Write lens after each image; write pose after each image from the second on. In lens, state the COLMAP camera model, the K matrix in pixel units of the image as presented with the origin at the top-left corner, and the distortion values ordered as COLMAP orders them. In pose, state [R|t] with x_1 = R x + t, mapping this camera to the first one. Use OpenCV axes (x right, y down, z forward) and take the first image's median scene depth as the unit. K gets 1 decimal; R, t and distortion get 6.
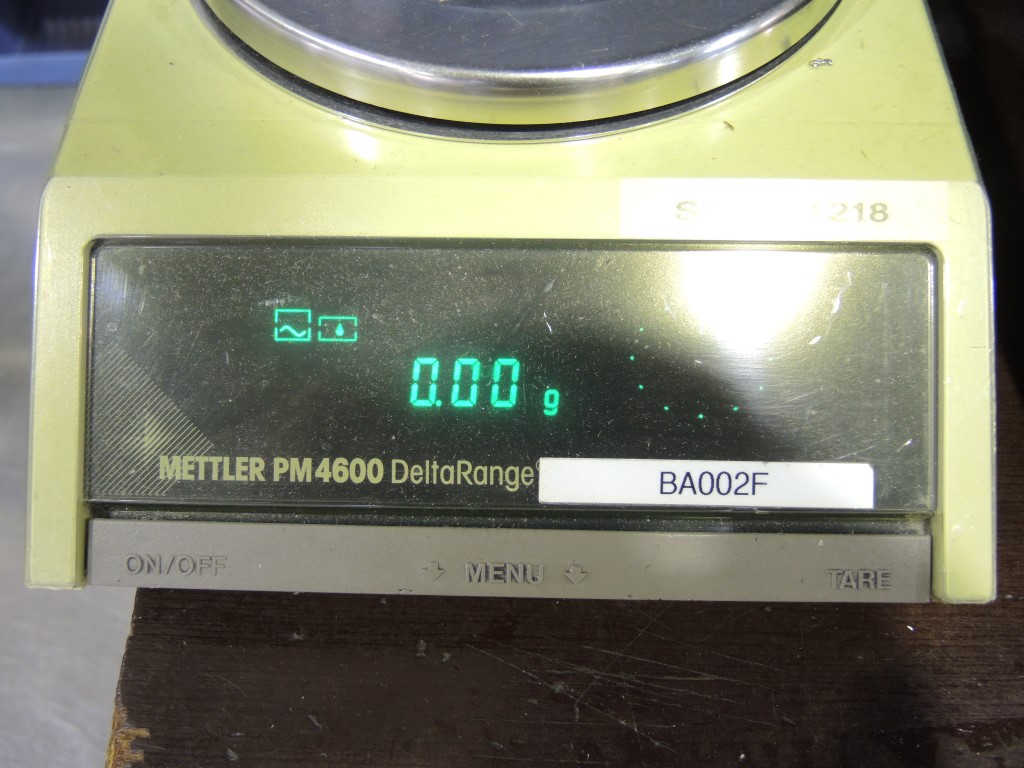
lens RADIAL K [[942.6, 0, 512.0], [0, 942.6, 384.0], [0, 0, 1]] dist [-0.020253, -0.055285]
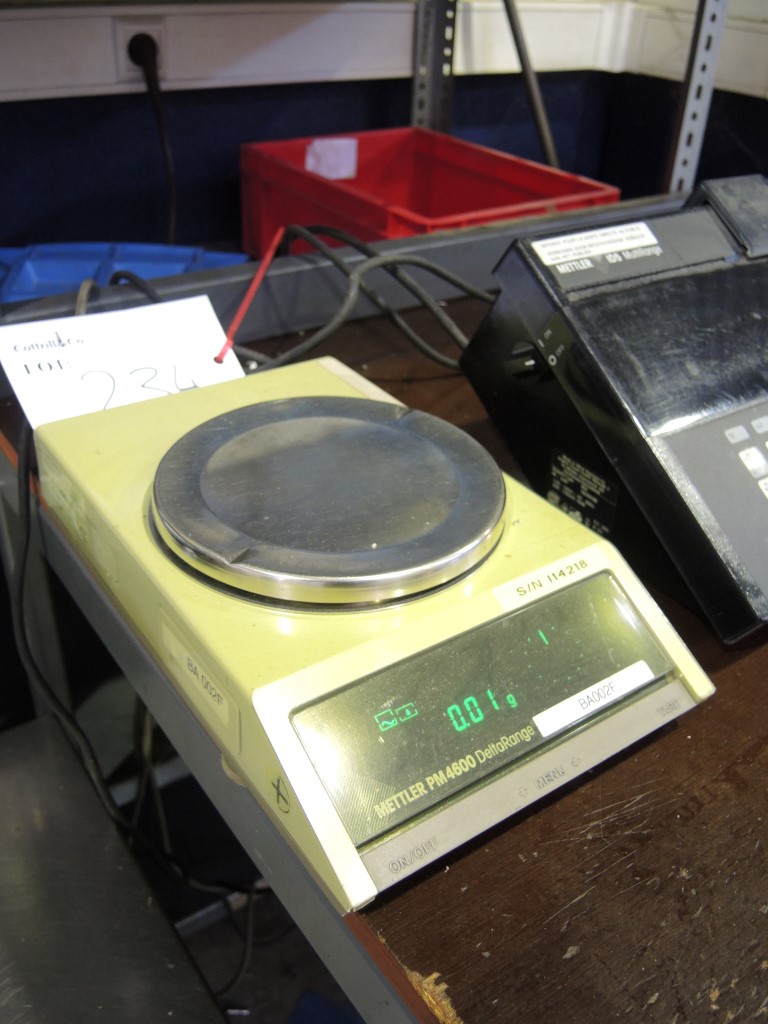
lens RADIAL K [[942.6, 0, 384.0], [0, 942.6, 512.0], [0, 0, 1]] dist [-0.020253, -0.055285]
pose [[0.798912, -0.278101, 0.533291, -1.157980], [0.493352, 0.810168, -0.316593, 0.198671], [-0.344011, 0.516030, 0.784455, -0.694479]]
